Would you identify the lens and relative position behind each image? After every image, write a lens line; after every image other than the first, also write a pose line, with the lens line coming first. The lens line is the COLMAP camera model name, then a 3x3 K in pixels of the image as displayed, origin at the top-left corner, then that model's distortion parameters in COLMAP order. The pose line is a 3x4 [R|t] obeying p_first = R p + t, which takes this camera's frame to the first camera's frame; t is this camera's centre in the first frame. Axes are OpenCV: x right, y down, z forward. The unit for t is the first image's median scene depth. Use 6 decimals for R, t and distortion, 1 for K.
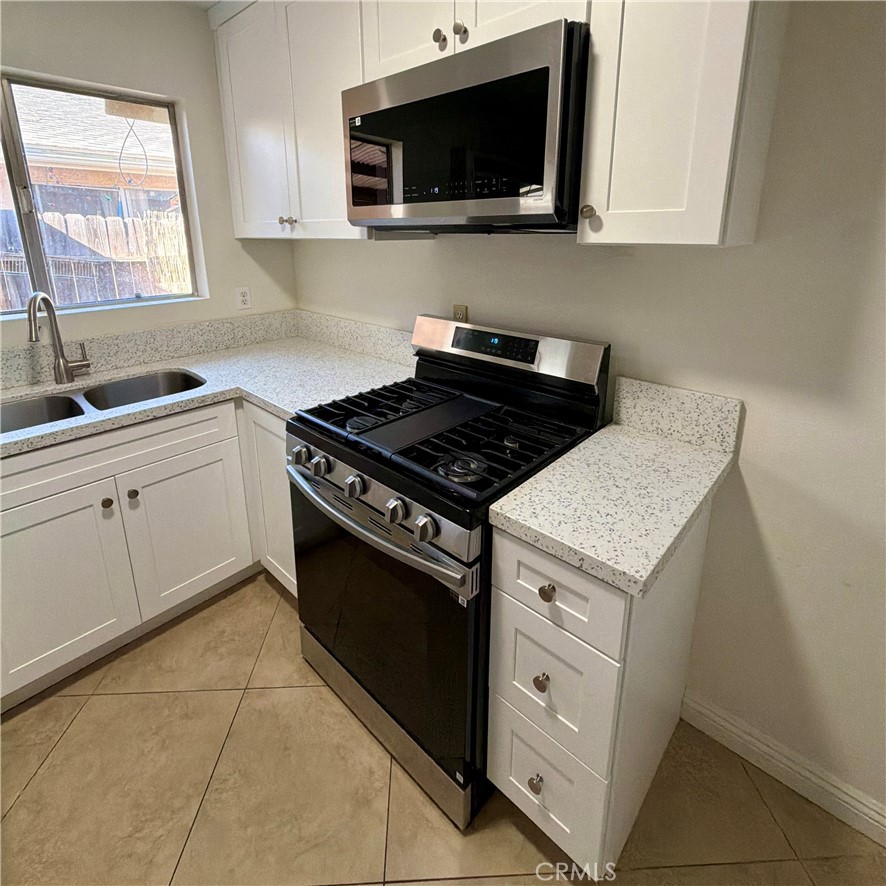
lens RADIAL K [[469.9, 0, 441.7], [0, 469.9, 348.8], [0, 0, 1]] dist [0.001543, -0.000953]
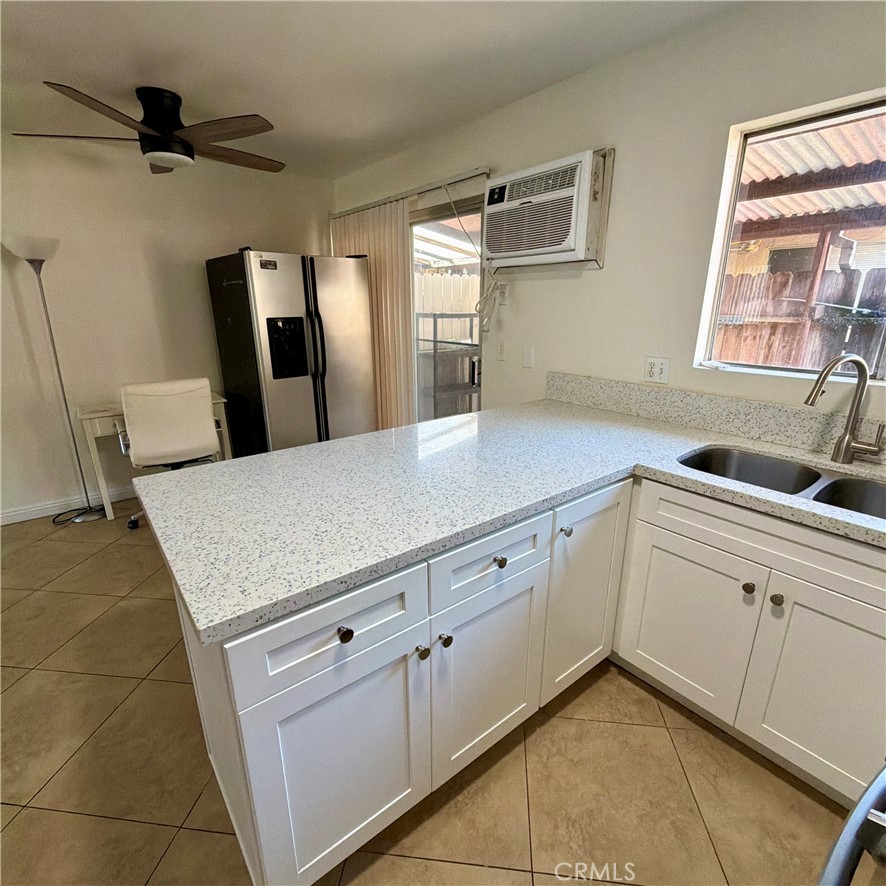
lens RADIAL K [[469.9, 0, 440.5], [0, 469.9, 449.0], [0, 0, 1]] dist [0.001543, -0.000953]
pose [[-0.158527, 0.301257, -0.940273, 0.128316], [-0.234990, 0.913439, 0.332278, -0.064986], [0.958983, 0.273630, -0.074012, 0.348689]]
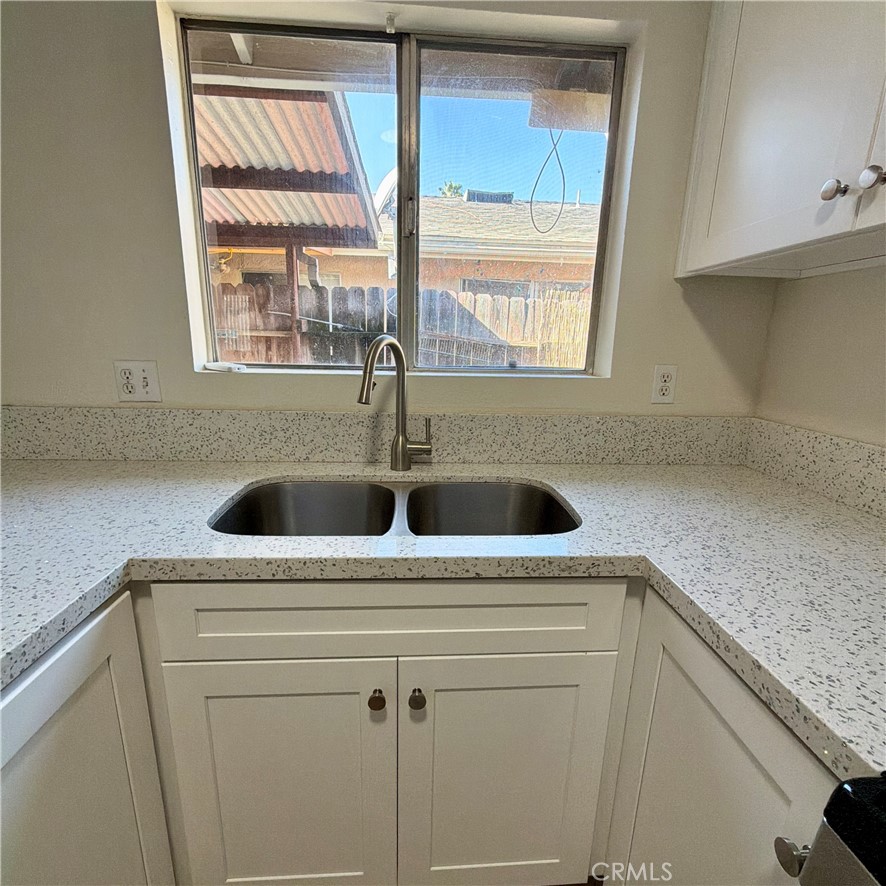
lens RADIAL K [[469.9, 0, 441.1], [0, 469.9, 458.5], [0, 0, 1]] dist [0.001543, -0.000953]
pose [[0.723678, 0.188237, -0.663970, -0.282043], [-0.193614, 0.978823, 0.066474, -0.004129], [0.662422, 0.080448, 0.744798, 0.506059]]
